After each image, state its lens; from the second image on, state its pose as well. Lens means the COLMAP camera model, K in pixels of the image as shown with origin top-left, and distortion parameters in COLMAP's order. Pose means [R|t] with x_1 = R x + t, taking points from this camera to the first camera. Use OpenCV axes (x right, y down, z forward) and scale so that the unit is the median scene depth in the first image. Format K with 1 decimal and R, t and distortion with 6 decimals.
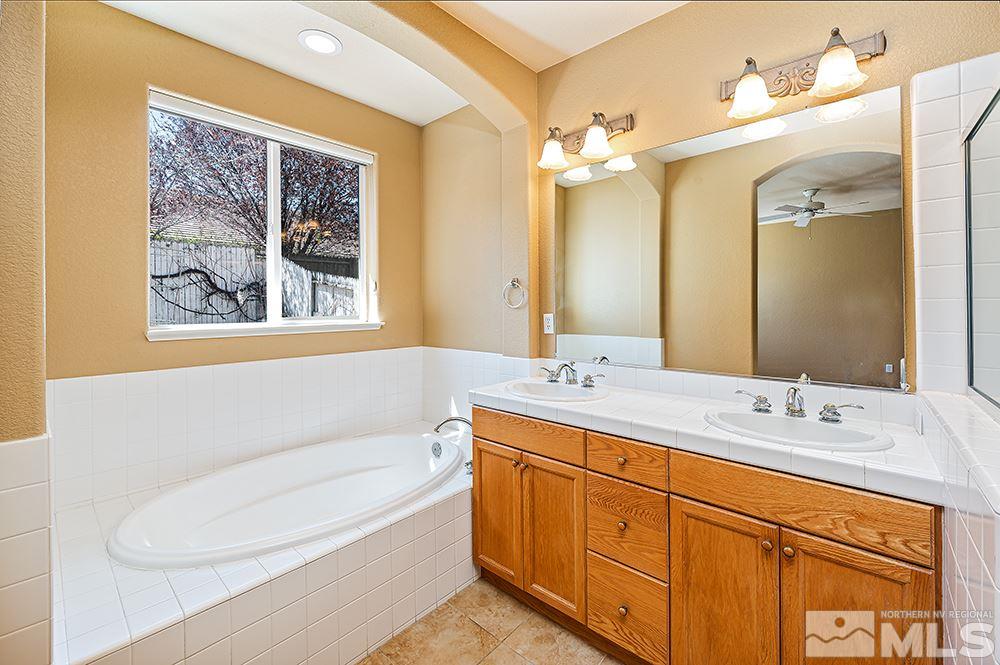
lens RADIAL K [[413.6, 0, 496.4], [0, 413.6, 301.2], [0, 0, 1]] dist [-0.008316, -0.000060]
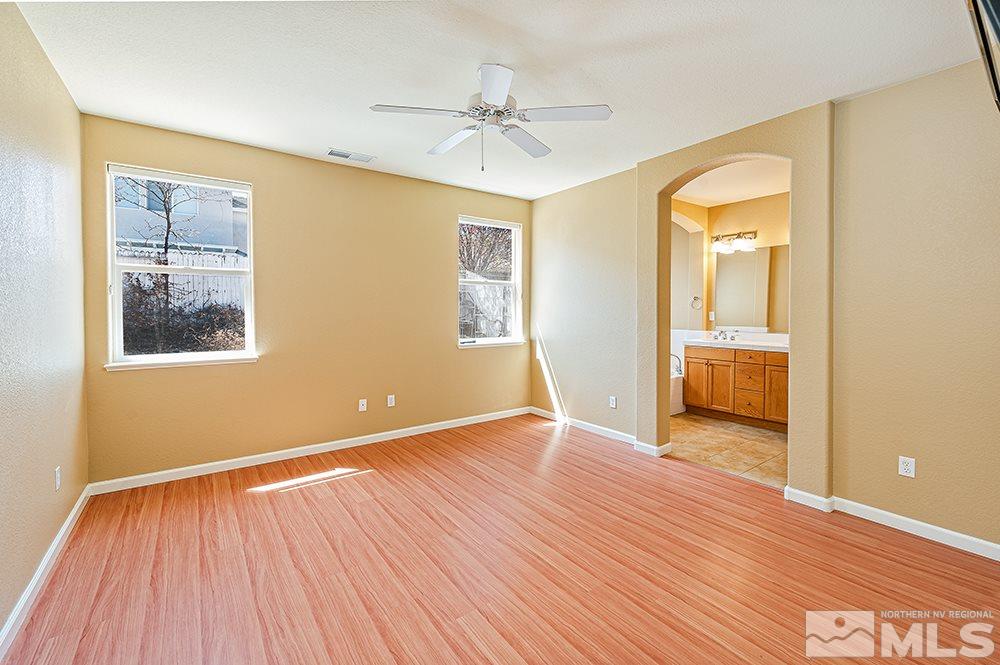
lens RADIAL K [[412.1, 0, 497.1], [0, 412.1, 311.5], [0, 0, 1]] dist [-0.001326, -0.000010]
pose [[0.976140, 0.017249, -0.216457, -0.762206], [-0.013766, 0.999751, 0.017585, 0.006656], [0.216706, -0.014185, 0.976134, -2.107996]]
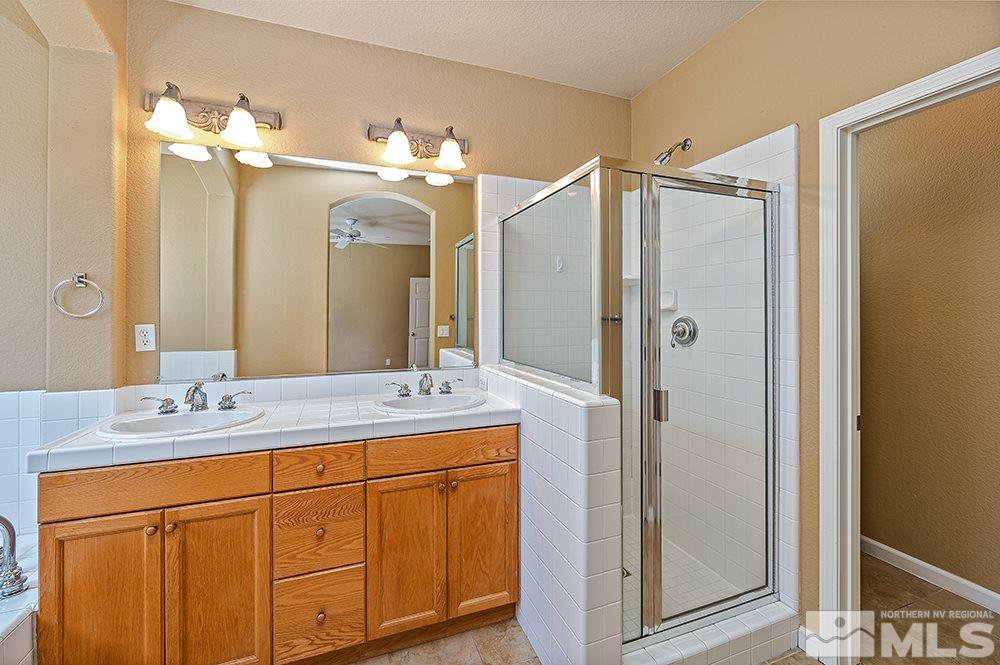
lens RADIAL K [[416.4, 0, 498.0], [0, 416.4, 308.1], [0, 0, 1]] dist [-0.009917, -0.000474]
pose [[0.457776, 0.012979, 0.888973, -0.335847], [-0.008312, 0.999912, -0.010318, 0.004204], [-0.889029, -0.002665, 0.457844, 0.129552]]
